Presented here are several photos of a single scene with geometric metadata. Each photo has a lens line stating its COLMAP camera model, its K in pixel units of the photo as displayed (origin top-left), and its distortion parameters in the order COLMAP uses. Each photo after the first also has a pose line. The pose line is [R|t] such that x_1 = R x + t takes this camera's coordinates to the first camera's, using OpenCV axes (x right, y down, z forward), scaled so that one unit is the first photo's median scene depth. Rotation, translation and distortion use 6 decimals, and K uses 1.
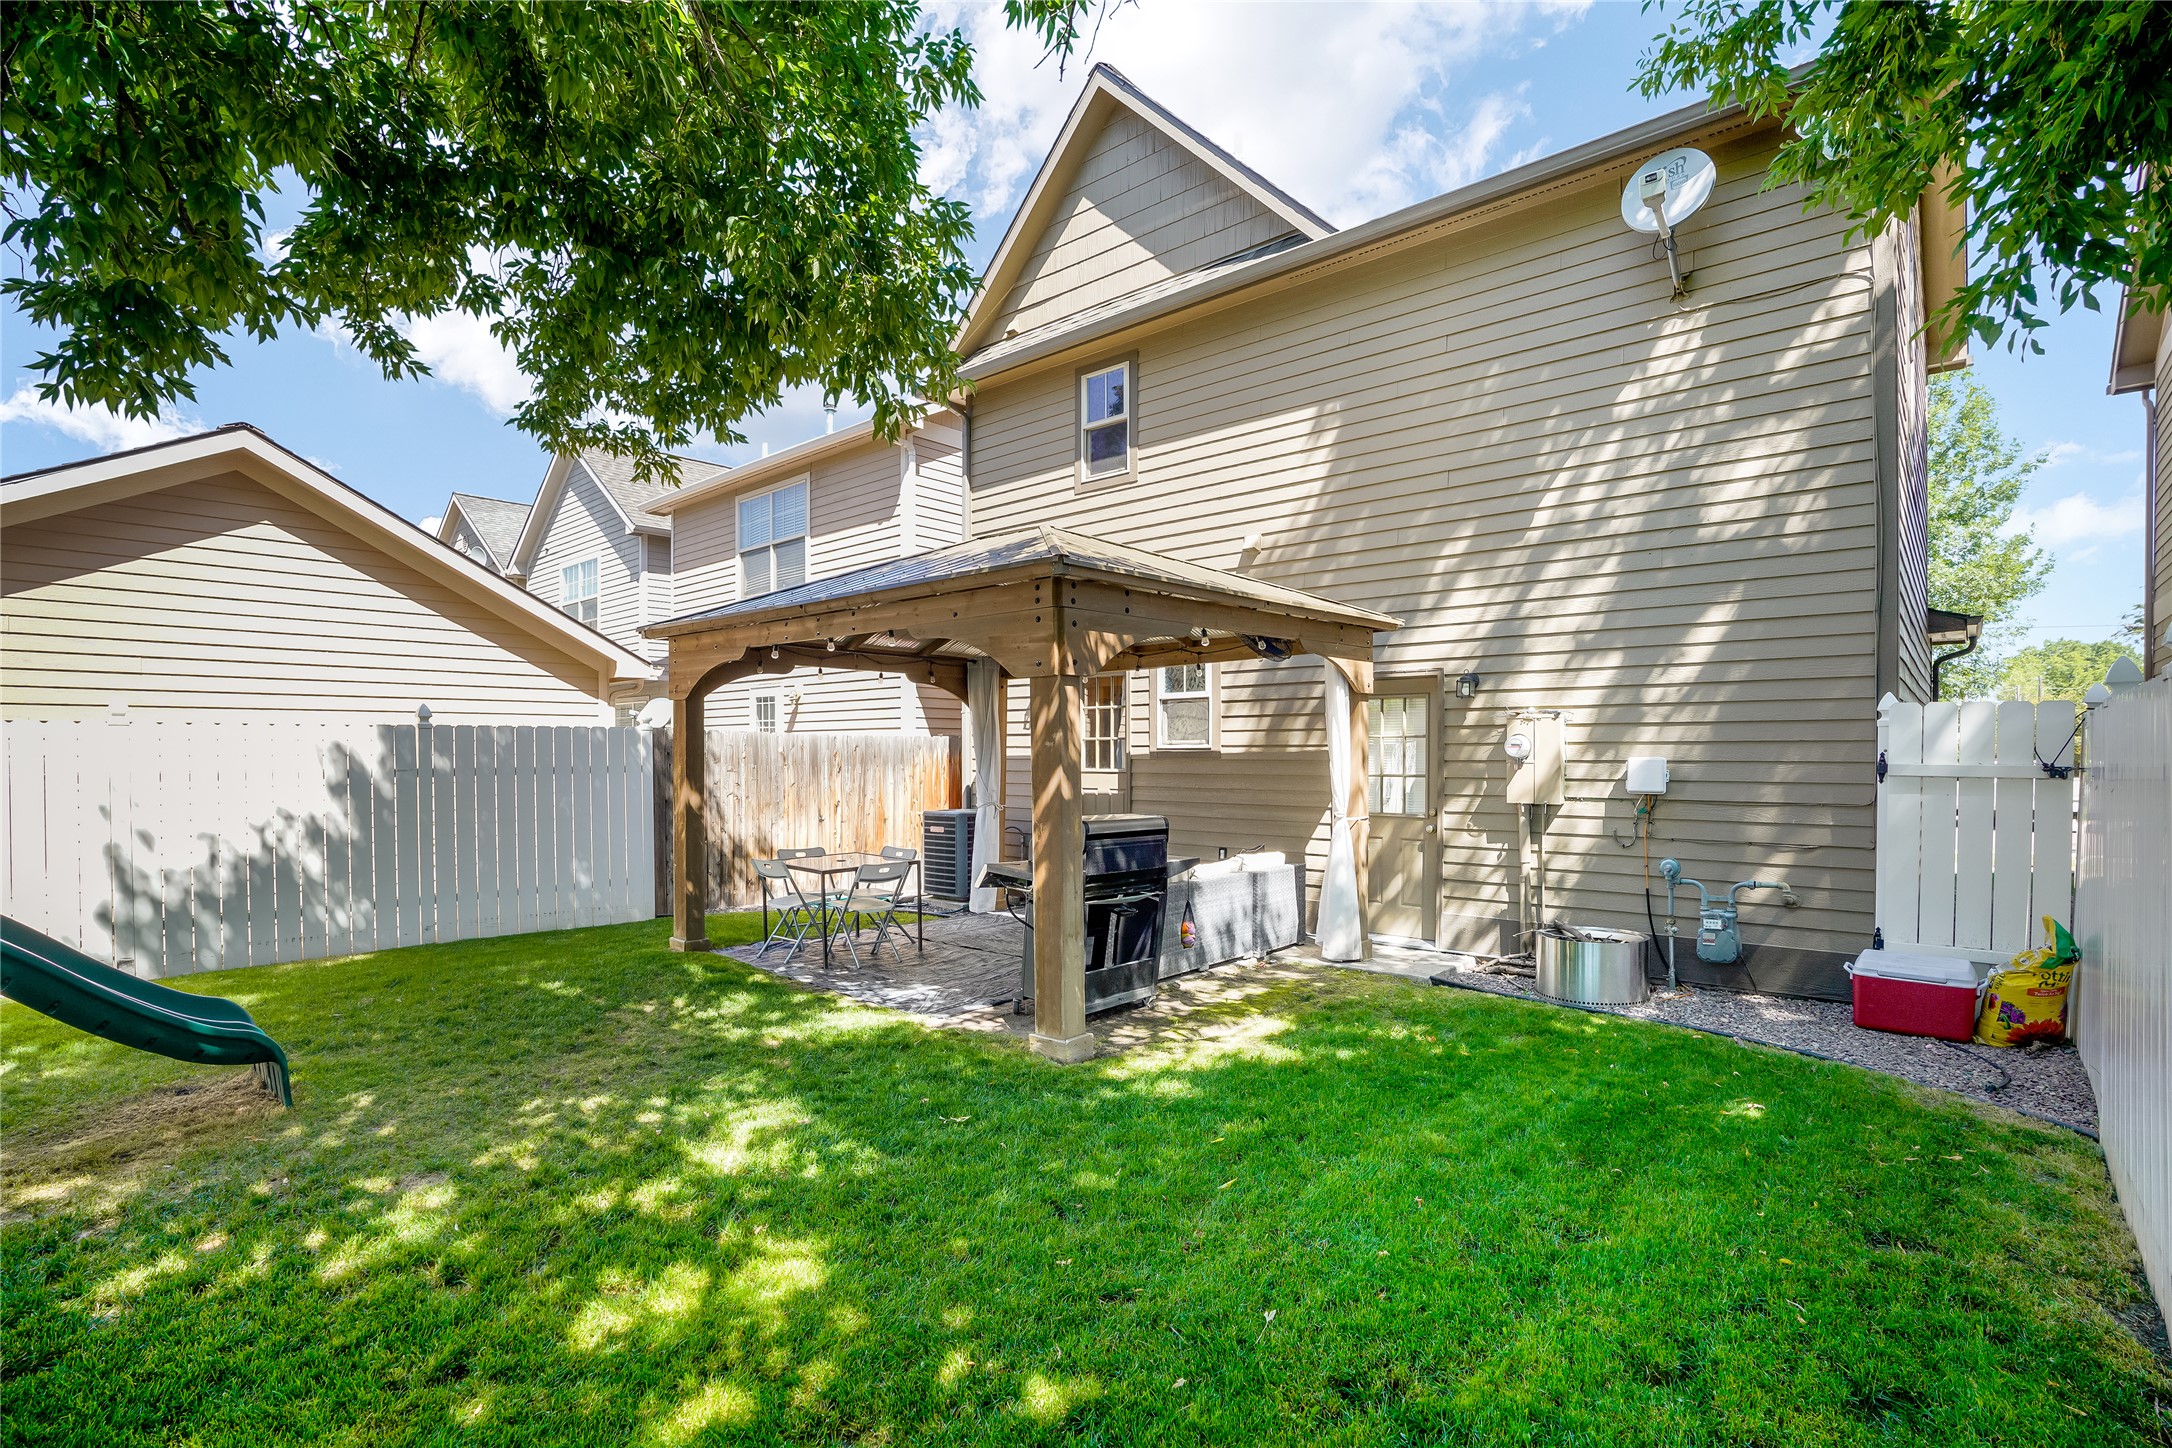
lens RADIAL K [[1028.6, 0, 1093.3], [0, 1028.6, 757.4], [0, 0, 1]] dist [-0.092552, 0.031260]
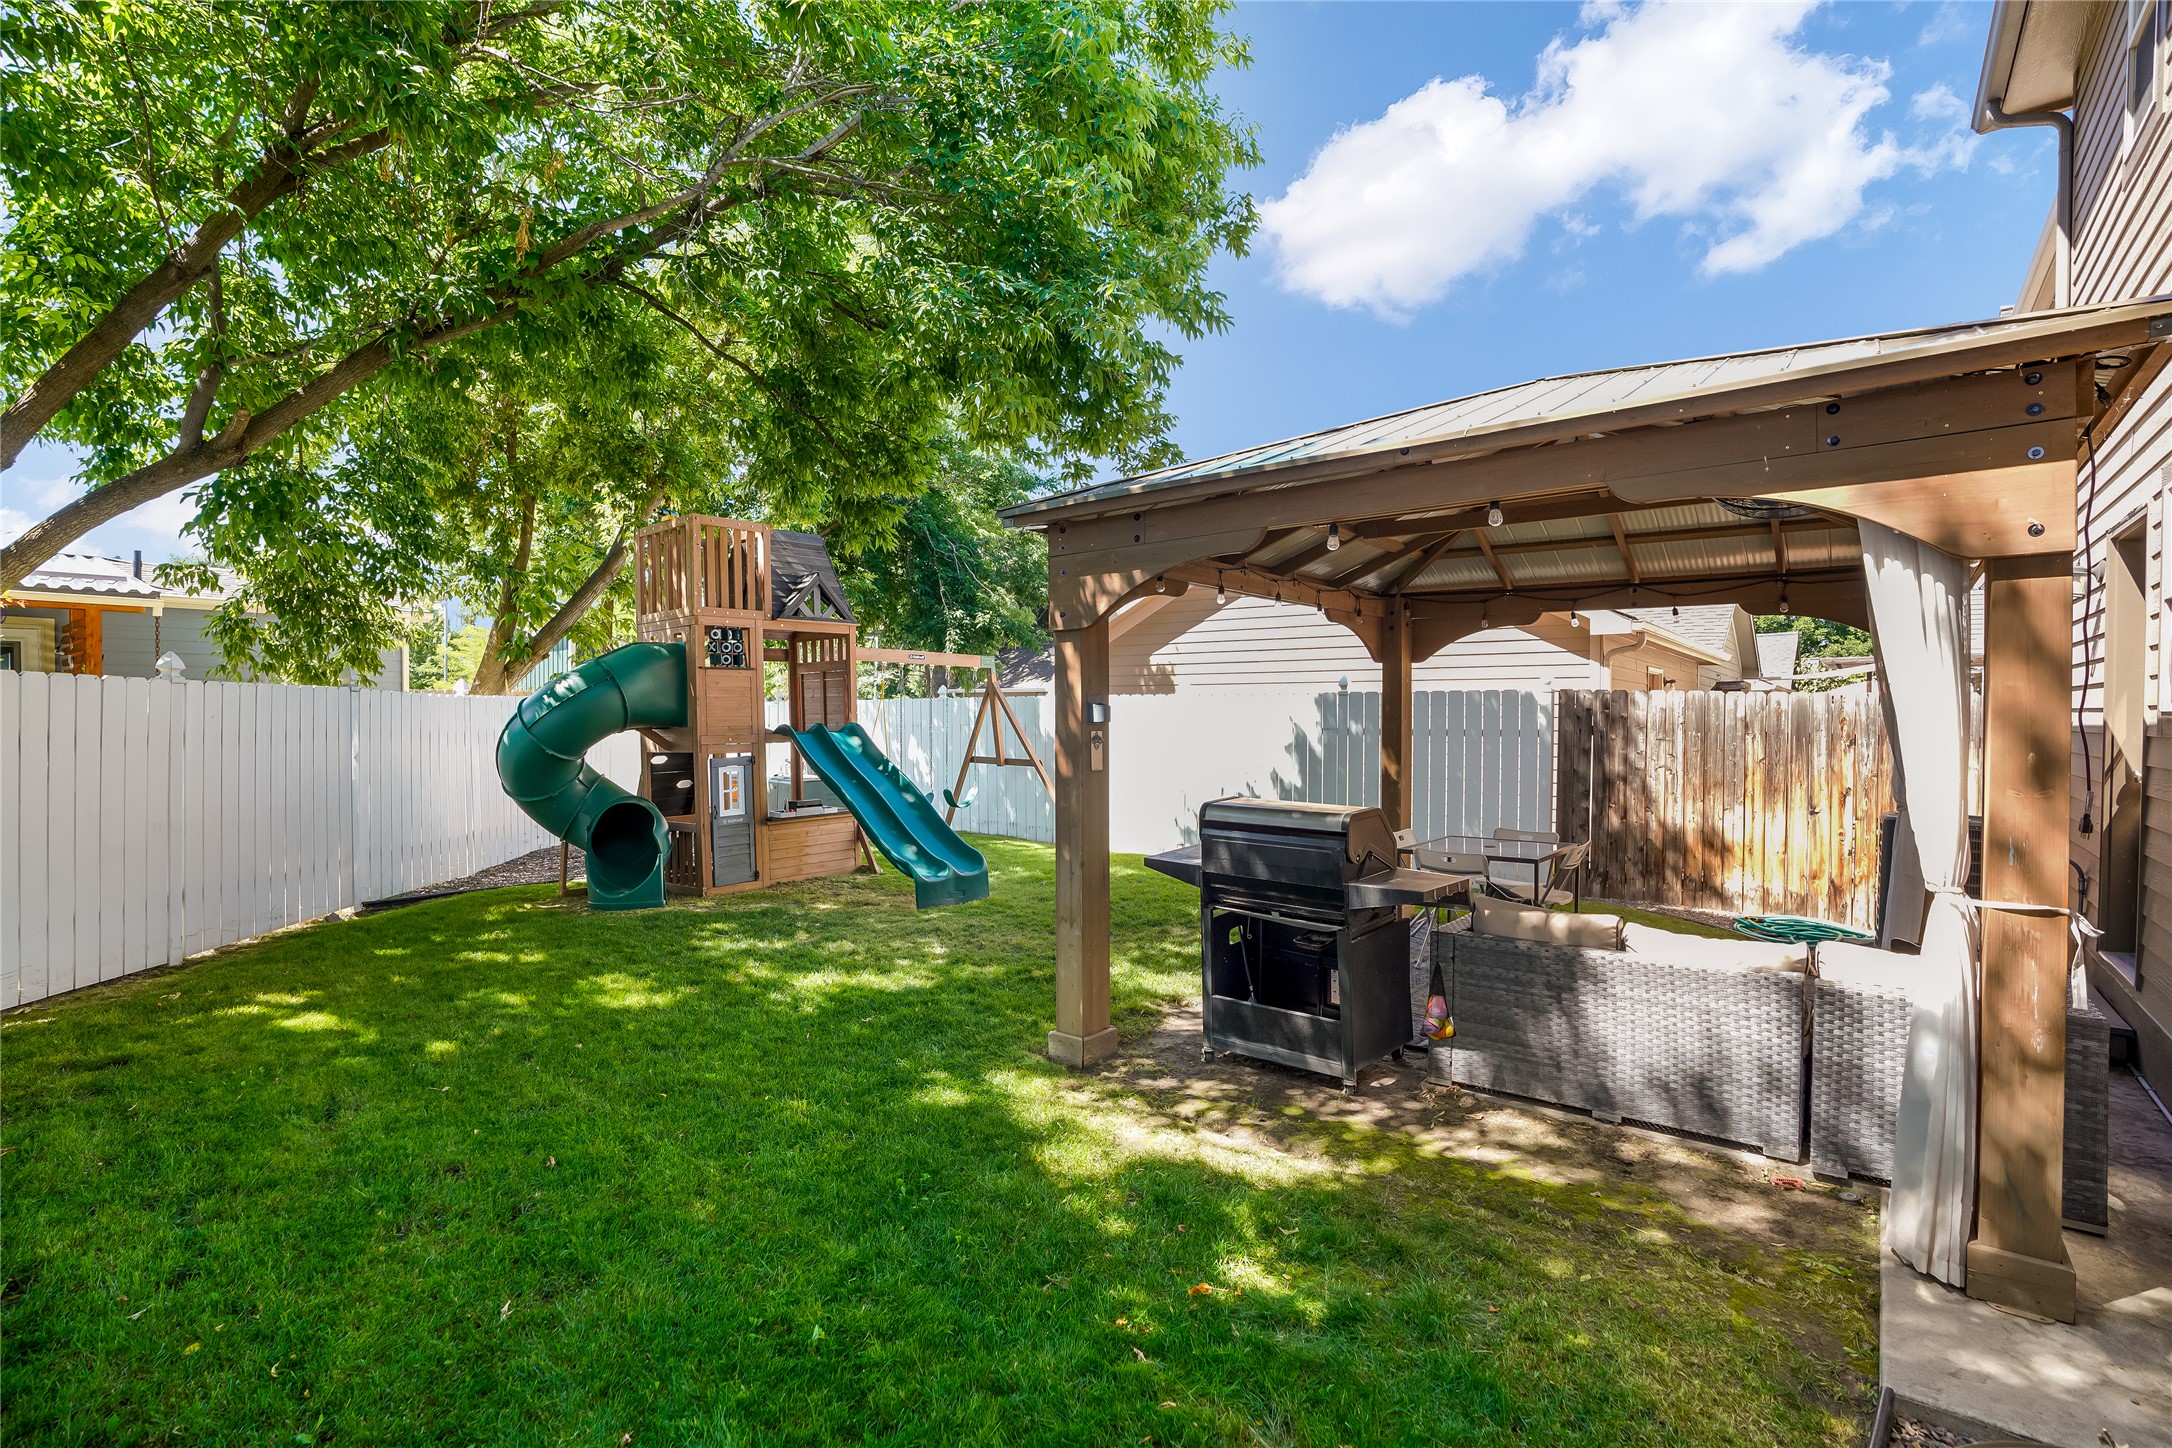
lens RADIAL K [[1008.4, 0, 1078.7], [0, 1008.4, 738.4], [0, 0, 1]] dist [-0.071665, 0.027120]
pose [[0.038842, 0.025428, -0.998922, 0.717153], [-0.008126, 0.999651, 0.025131, -0.007042], [0.999212, 0.007141, 0.039035, 0.821478]]
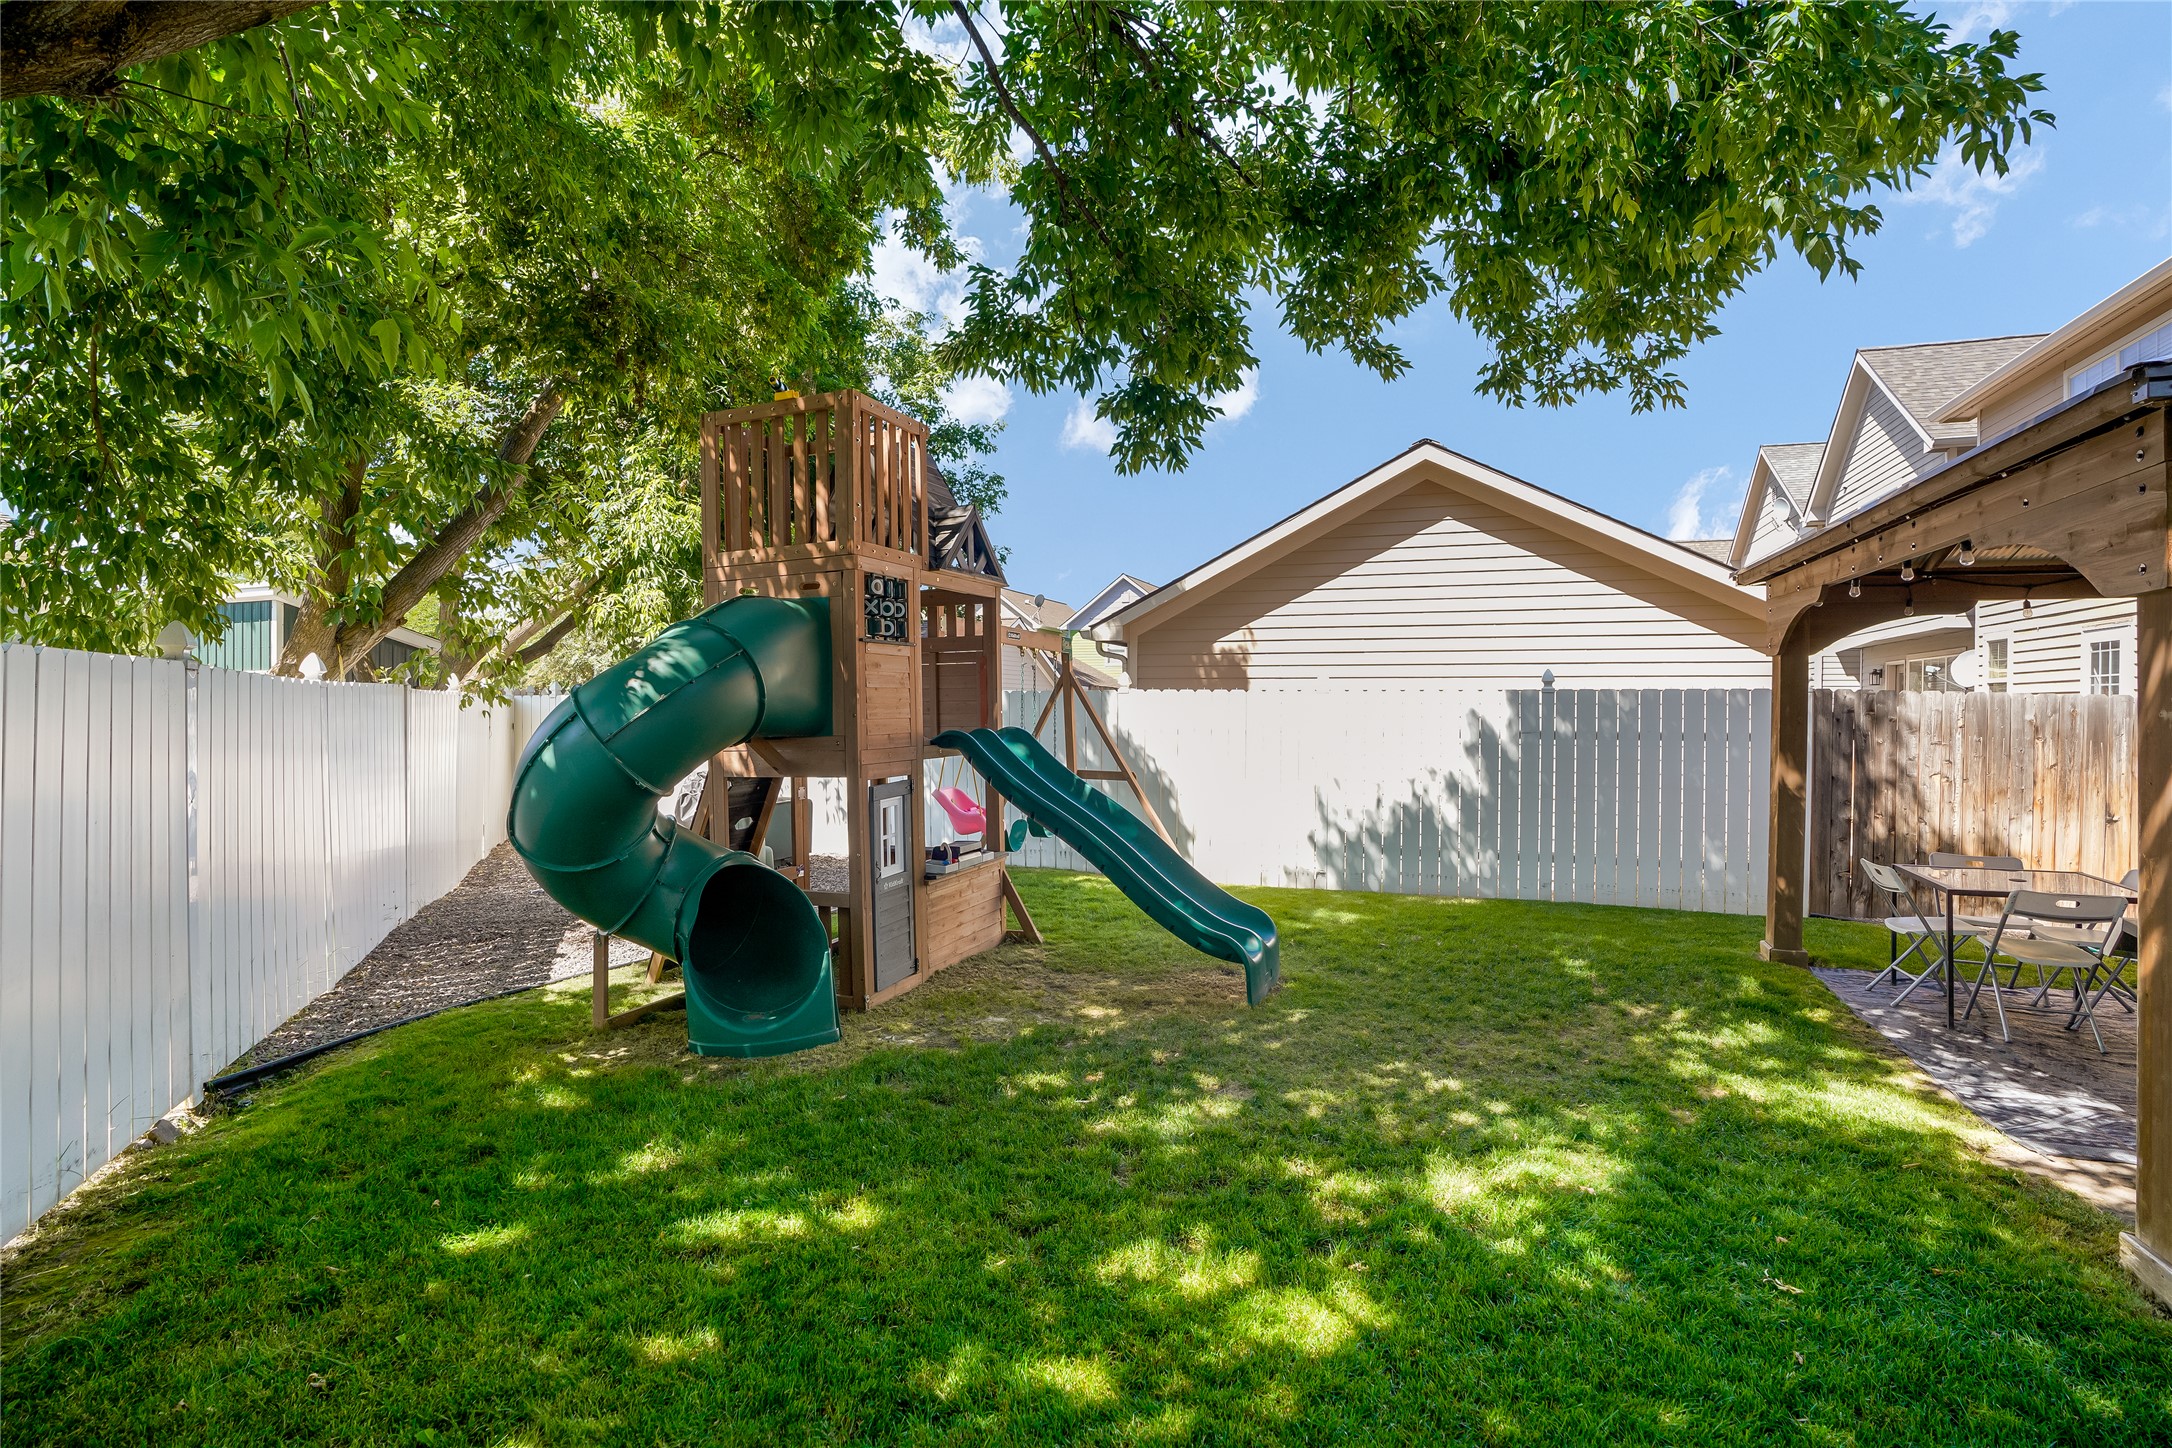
lens RADIAL K [[1031.4, 0, 1104.4], [0, 1031.4, 717.7], [0, 0, 1]] dist [-0.055300, 0.018837]
pose [[0.343128, 0.009194, -0.939244, 0.216760], [-0.011232, 0.999921, 0.005684, -0.006069], [0.939222, 0.008600, 0.343204, 0.251389]]
